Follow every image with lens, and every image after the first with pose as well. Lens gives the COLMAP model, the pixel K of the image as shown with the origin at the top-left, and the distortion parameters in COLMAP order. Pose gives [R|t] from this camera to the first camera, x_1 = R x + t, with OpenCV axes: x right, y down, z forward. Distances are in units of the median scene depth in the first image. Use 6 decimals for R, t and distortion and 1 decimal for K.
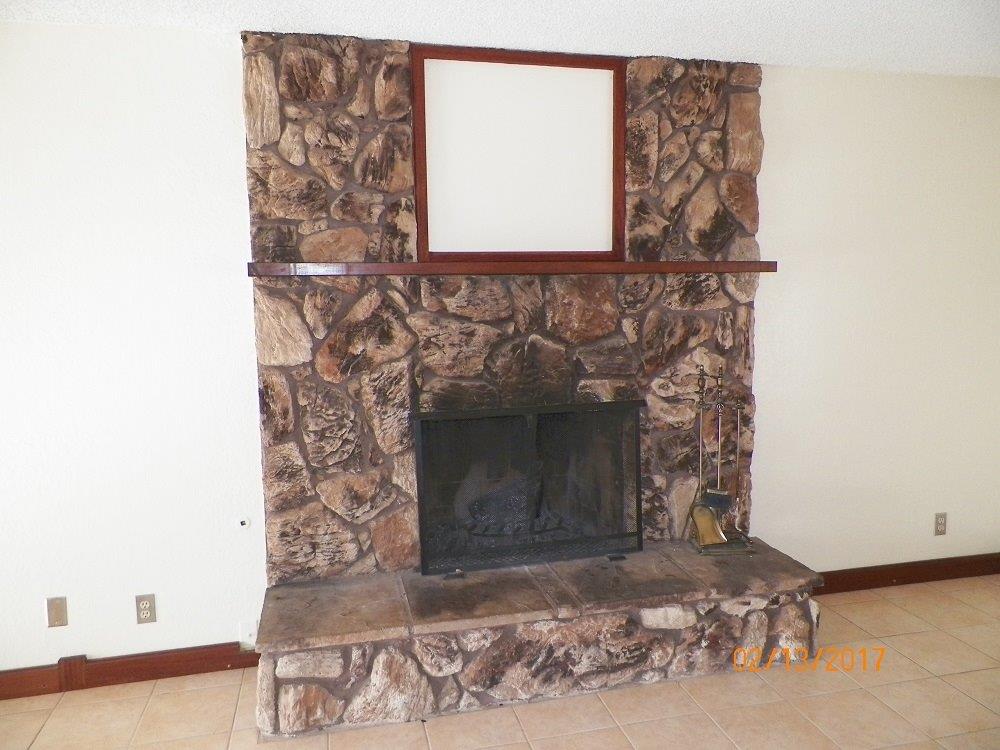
lens RADIAL K [[753.3, 0, 501.4], [0, 753.3, 365.1], [0, 0, 1]] dist [0.020953, -0.005376]
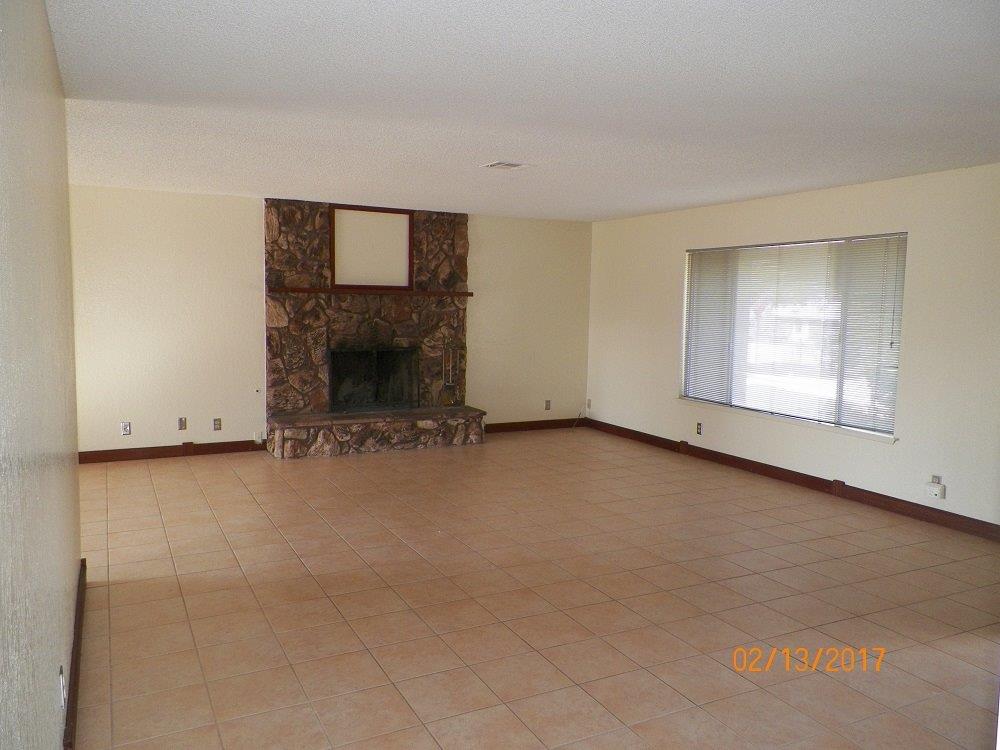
lens RADIAL K [[753.3, 0, 501.4], [0, 753.3, 365.1], [0, 0, 1]] dist [0.020953, -0.005376]
pose [[0.970783, 0.009878, 0.239756, -0.160199], [-0.005429, 0.999801, -0.019207, 0.167690], [-0.239898, 0.017344, 0.970643, -1.599578]]
